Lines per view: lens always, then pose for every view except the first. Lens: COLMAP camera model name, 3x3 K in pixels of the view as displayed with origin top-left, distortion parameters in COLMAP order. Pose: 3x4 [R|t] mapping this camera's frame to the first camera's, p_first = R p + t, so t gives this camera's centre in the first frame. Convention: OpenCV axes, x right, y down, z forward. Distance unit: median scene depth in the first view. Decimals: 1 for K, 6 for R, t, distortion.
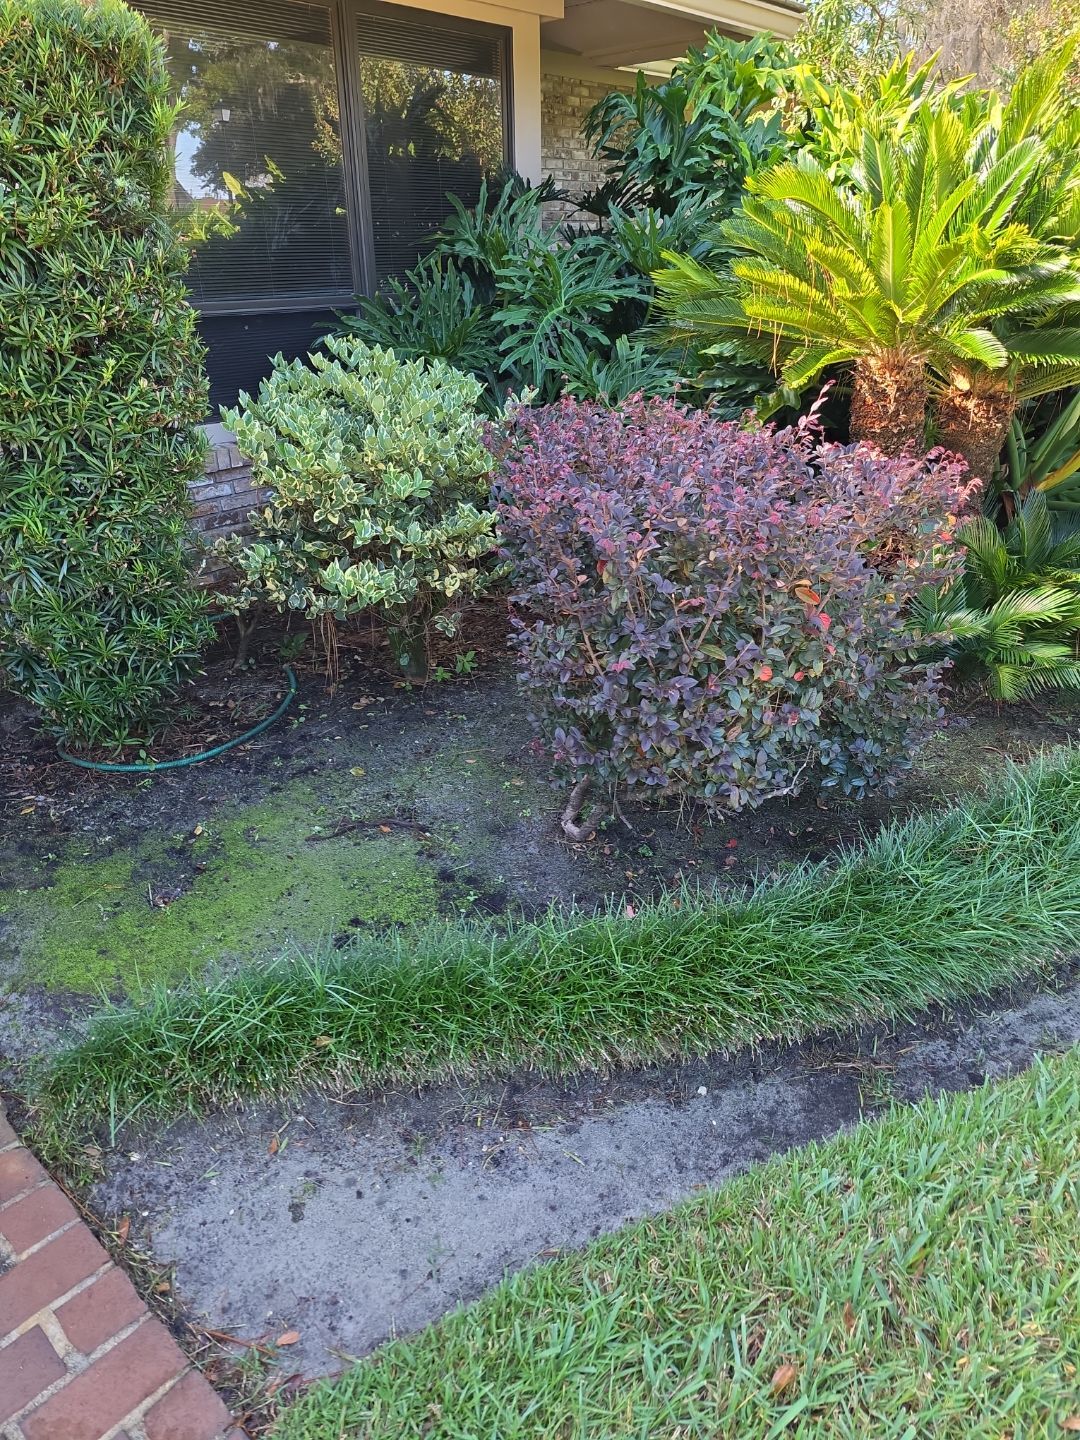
lens RADIAL K [[965.8, 0, 531.1], [0, 965.8, 715.4], [0, 0, 1]] dist [0.065730, -0.041035]
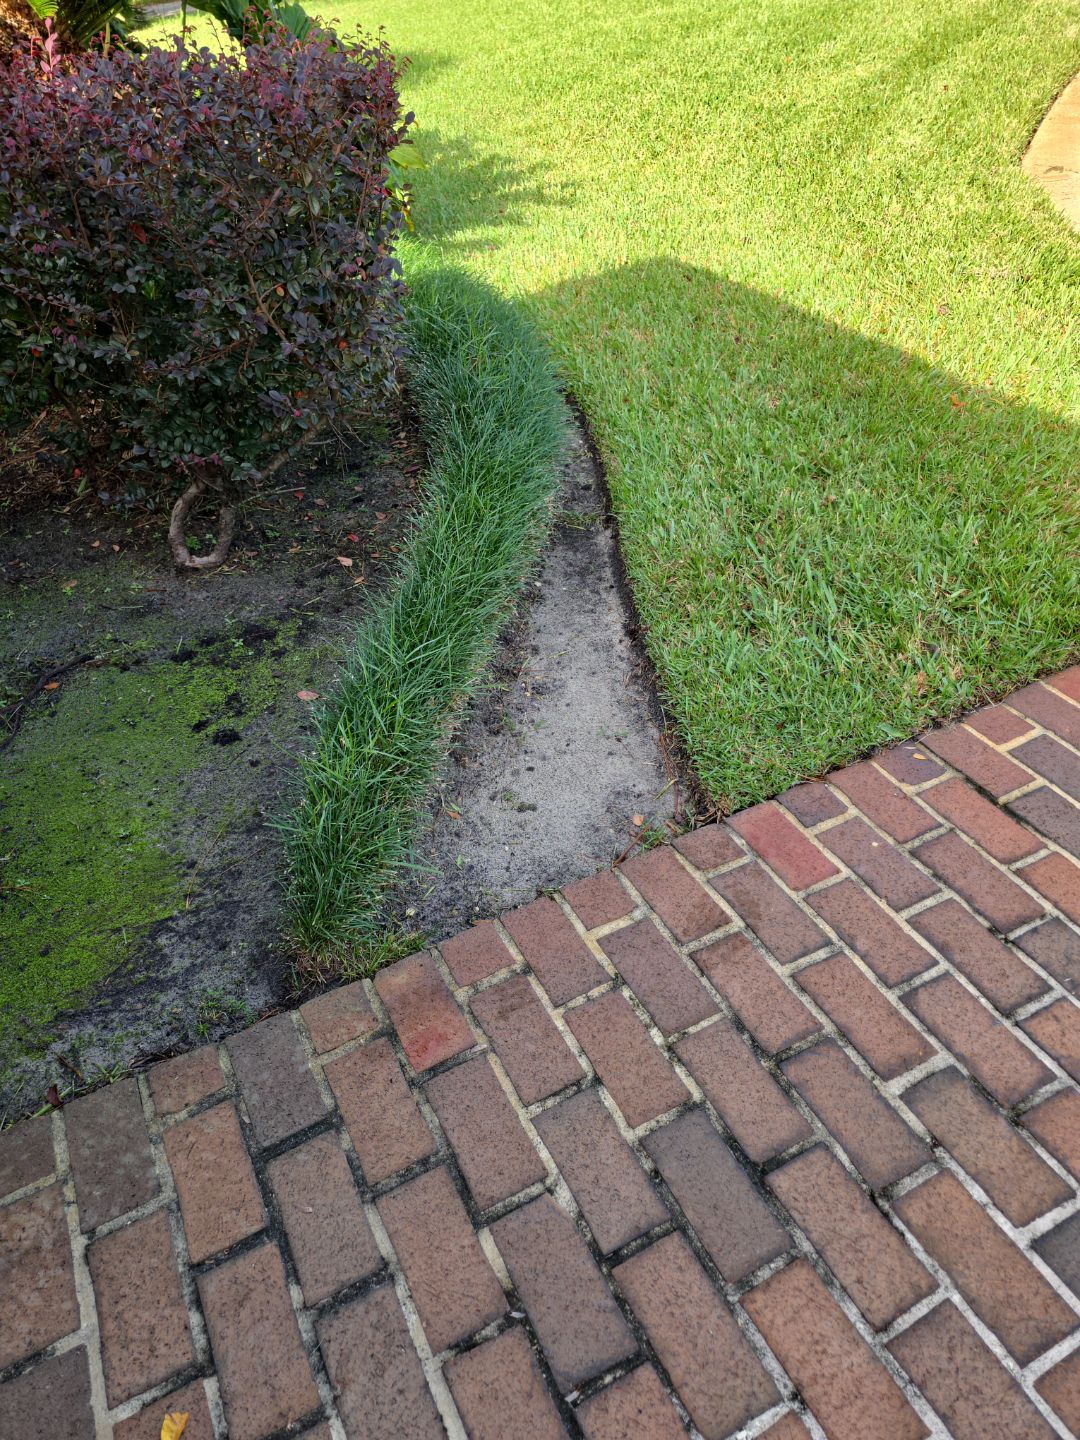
lens RADIAL K [[965.8, 0, 531.1], [0, 965.8, 715.4], [0, 0, 1]] dist [0.065730, -0.041035]
pose [[0.340950, -0.610389, 0.714967, -0.923602], [0.462846, 0.770965, 0.437476, -0.052079], [-0.818246, 0.181762, 0.545377, 0.364098]]
